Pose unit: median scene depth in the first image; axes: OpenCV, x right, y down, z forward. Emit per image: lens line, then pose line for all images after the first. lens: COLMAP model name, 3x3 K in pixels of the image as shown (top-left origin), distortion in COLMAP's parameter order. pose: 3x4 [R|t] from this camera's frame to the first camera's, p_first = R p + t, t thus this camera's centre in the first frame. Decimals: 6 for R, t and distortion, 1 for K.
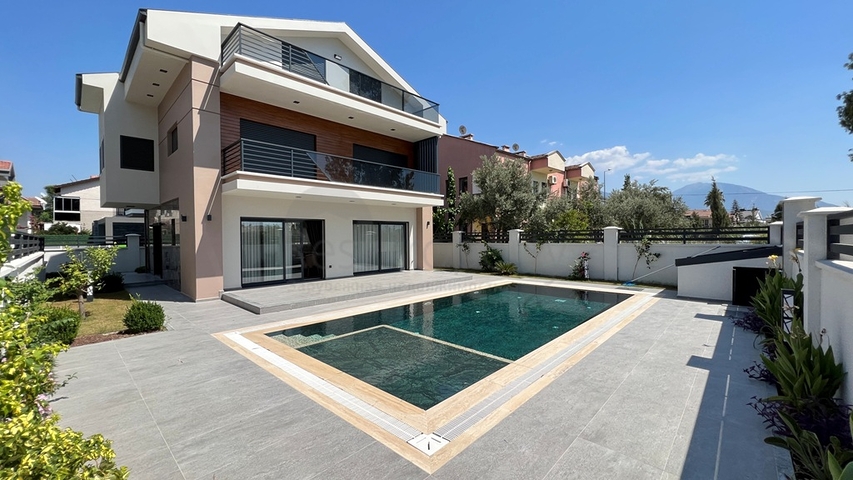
lens RADIAL K [[340.5, 0, 419.7], [0, 340.5, 237.5], [0, 0, 1]] dist [-0.002461, 0.001347]
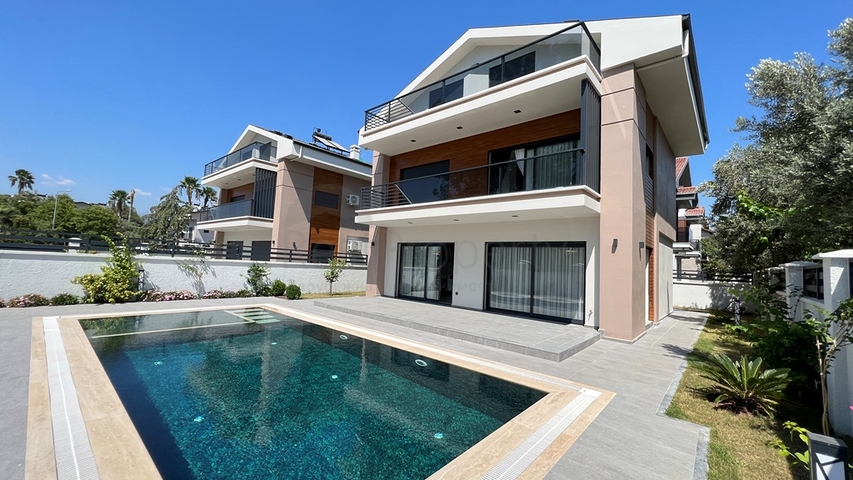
lens RADIAL K [[340.5, 0, 427.0], [0, 340.5, 241.5], [0, 0, 1]] dist [-0.002461, 0.001347]
pose [[0.058132, -0.048567, -0.997127, 0.623440], [-0.048275, 0.997511, -0.051400, -0.003024], [0.997141, 0.051124, 0.055643, 0.816823]]
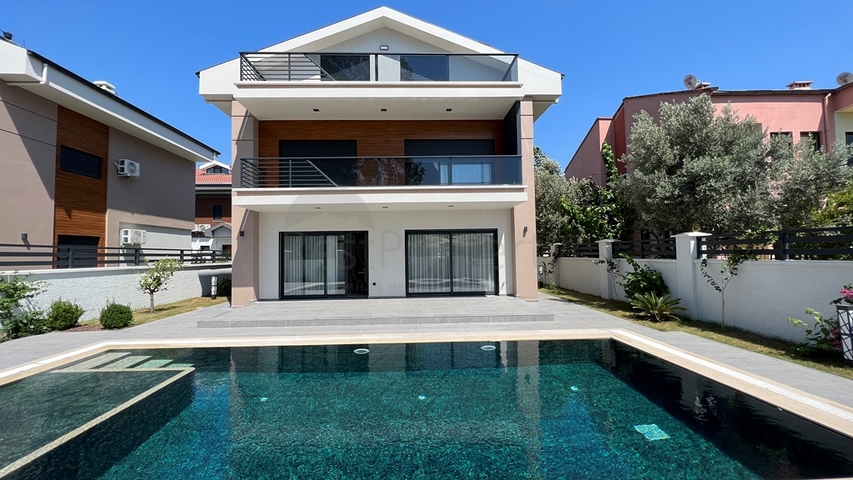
lens RADIAL K [[340.5, 0, 423.1], [0, 340.5, 239.4], [0, 0, 1]] dist [-0.002461, 0.001347]
pose [[0.726879, -0.029580, -0.686128, 0.412529], [0.005892, 0.999304, -0.036840, 0.003332], [0.686740, 0.022736, 0.726548, 0.422817]]
